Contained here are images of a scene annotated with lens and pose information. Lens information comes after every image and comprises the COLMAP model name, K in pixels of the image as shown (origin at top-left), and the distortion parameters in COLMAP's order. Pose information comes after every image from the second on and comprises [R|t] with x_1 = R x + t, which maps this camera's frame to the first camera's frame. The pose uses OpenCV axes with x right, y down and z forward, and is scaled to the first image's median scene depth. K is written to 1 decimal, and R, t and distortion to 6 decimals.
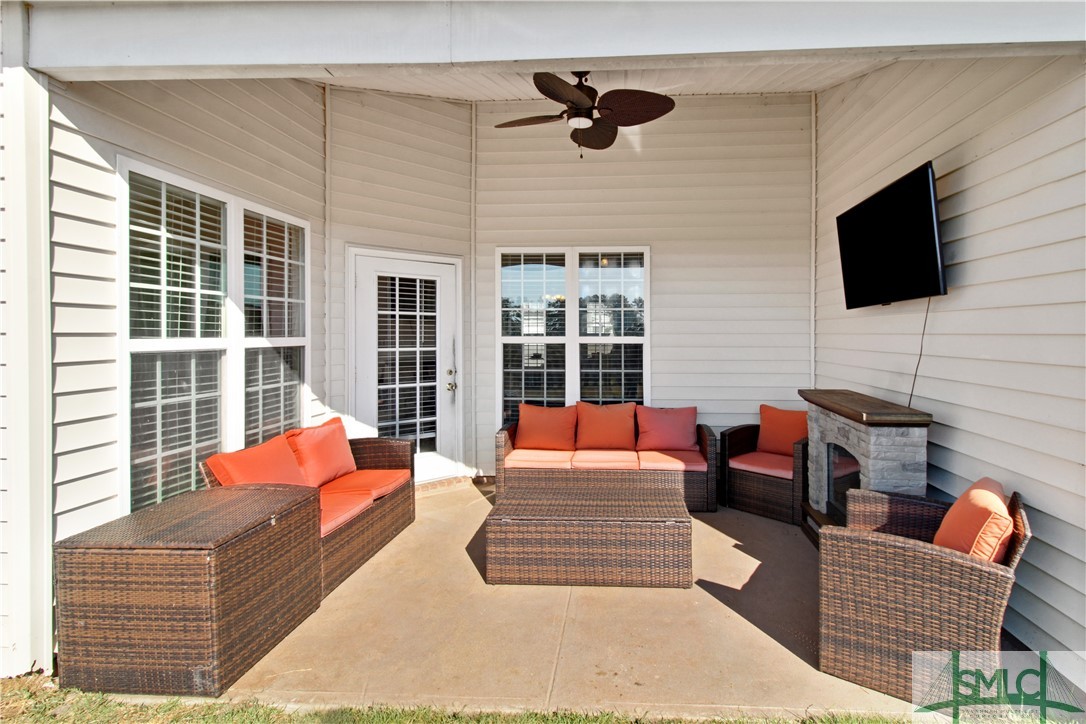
lens RADIAL K [[530.0, 0, 582.7], [0, 530.0, 339.1], [0, 0, 1]] dist [0.017599, -0.005579]
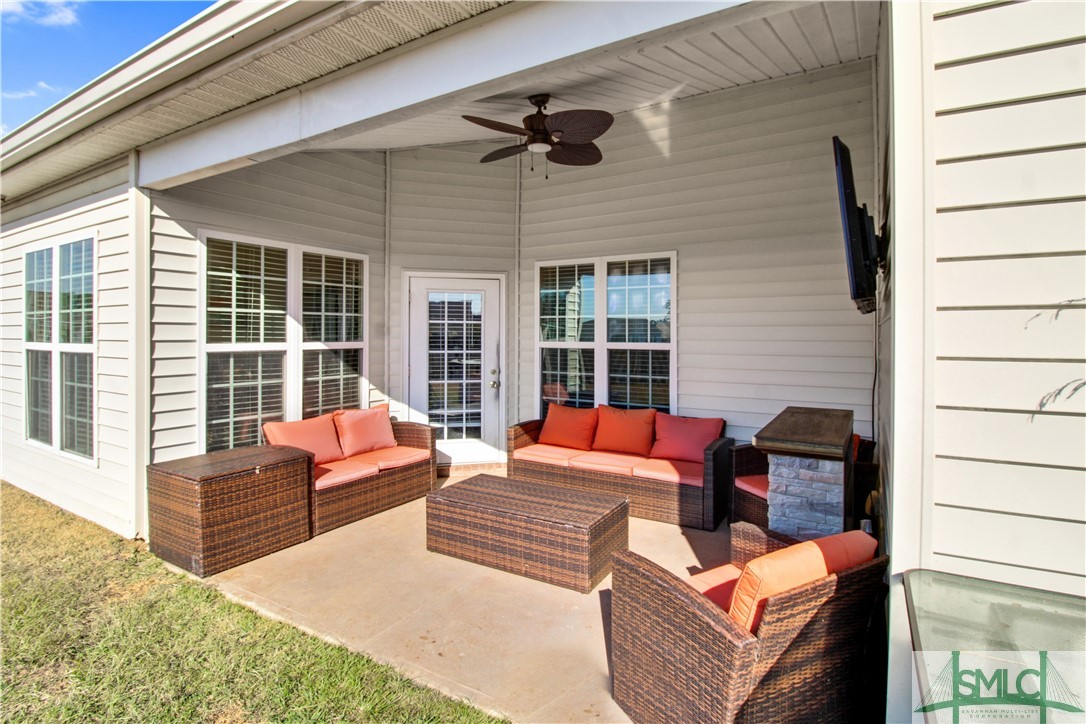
lens RADIAL K [[513.3, 0, 570.1], [0, 513.3, 335.4], [0, 0, 1]] dist [-0.000880, -0.006399]
pose [[0.893152, 0.005623, -0.449719, 0.543802], [-0.008525, 0.999954, -0.004428, -0.018792], [0.449673, 0.007789, 0.893159, 0.092946]]
